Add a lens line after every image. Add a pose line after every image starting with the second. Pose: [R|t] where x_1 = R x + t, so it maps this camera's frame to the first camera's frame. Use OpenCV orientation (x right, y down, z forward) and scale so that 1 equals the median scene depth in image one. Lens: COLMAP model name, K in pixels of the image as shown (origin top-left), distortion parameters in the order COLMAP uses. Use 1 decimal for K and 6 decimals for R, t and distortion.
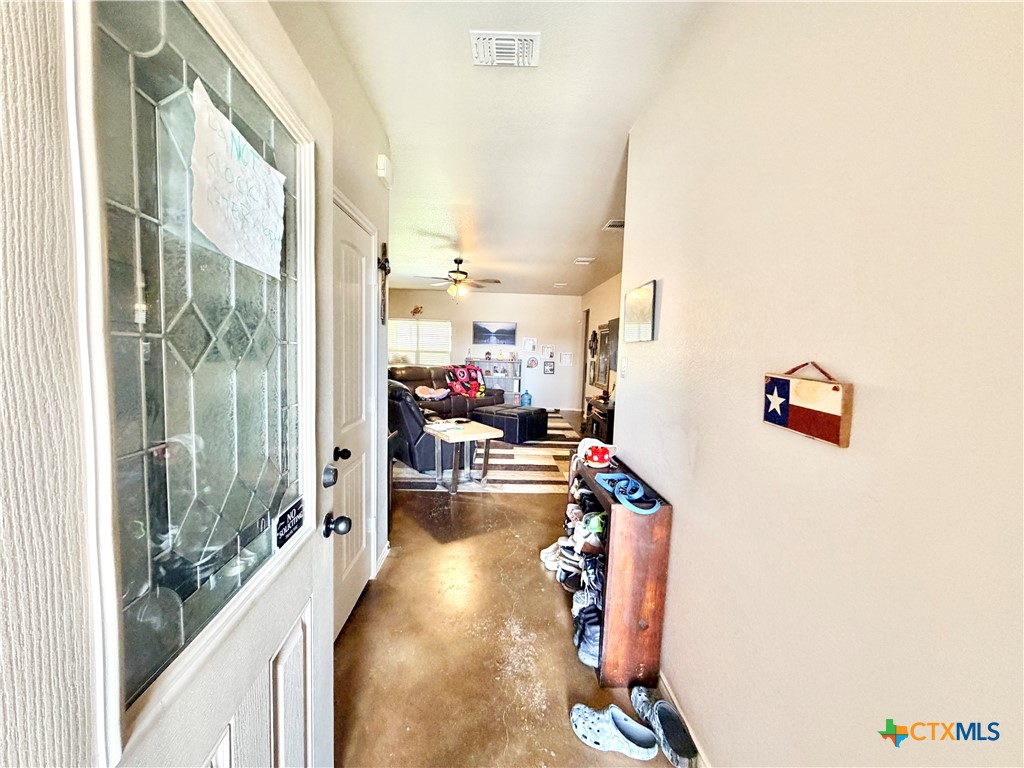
lens RADIAL K [[411.1, 0, 512.0], [0, 411.1, 384.0], [0, 0, 1]] dist [0.002550, 0.000027]
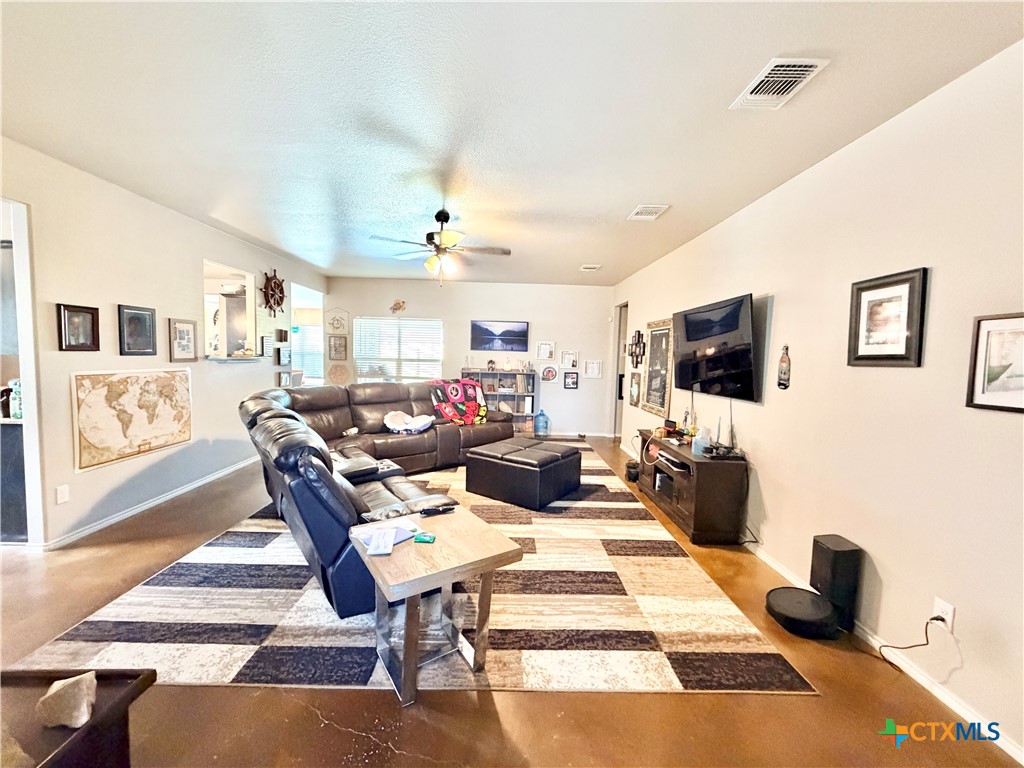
lens RADIAL K [[411.1, 0, 512.0], [0, 411.1, 384.0], [0, 0, 1]] dist [0.002550, 0.000027]
pose [[0.999937, -0.003903, -0.010561, -0.013911], [0.003759, 0.999899, -0.013693, -0.027581], [0.010614, 0.013653, 0.999850, 0.283490]]
